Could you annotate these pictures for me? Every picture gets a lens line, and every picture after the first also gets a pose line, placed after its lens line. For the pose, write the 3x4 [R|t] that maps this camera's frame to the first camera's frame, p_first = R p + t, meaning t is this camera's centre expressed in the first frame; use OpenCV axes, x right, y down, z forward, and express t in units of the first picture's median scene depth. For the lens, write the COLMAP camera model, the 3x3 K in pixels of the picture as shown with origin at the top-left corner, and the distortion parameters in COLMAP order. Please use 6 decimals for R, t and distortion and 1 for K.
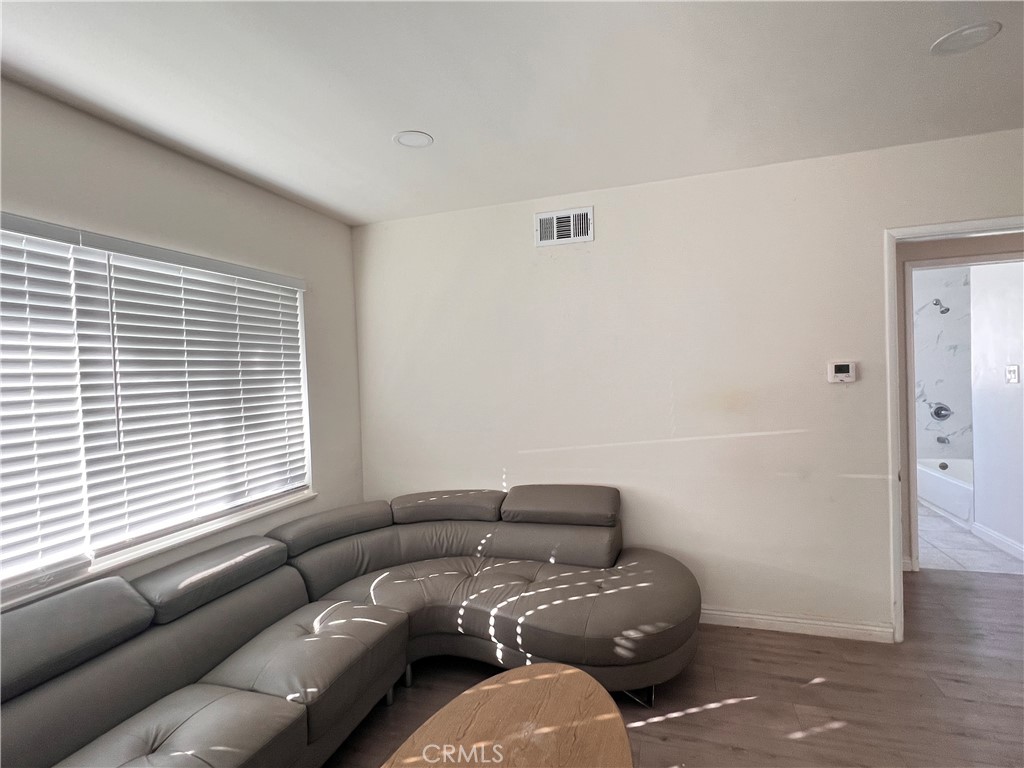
lens RADIAL K [[517.5, 0, 513.5], [0, 517.5, 382.4], [0, 0, 1]] dist [-0.001073, -0.000064]
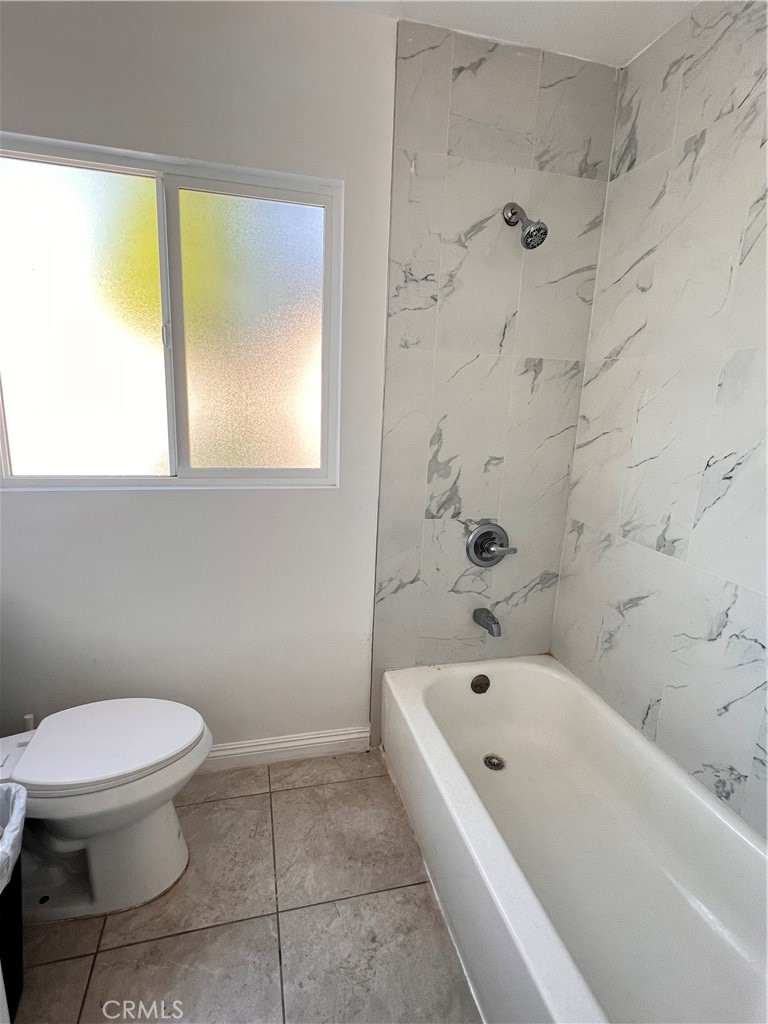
lens RADIAL K [[517.5, 0, 384.0], [0, 517.5, 511.8], [0, 0, 1]] dist [-0.001073, -0.000064]
pose [[0.849656, -0.053561, 0.524610, 0.571358], [-0.056649, 0.979801, 0.191783, -0.032380], [-0.524286, -0.192668, 0.829460, 0.737657]]
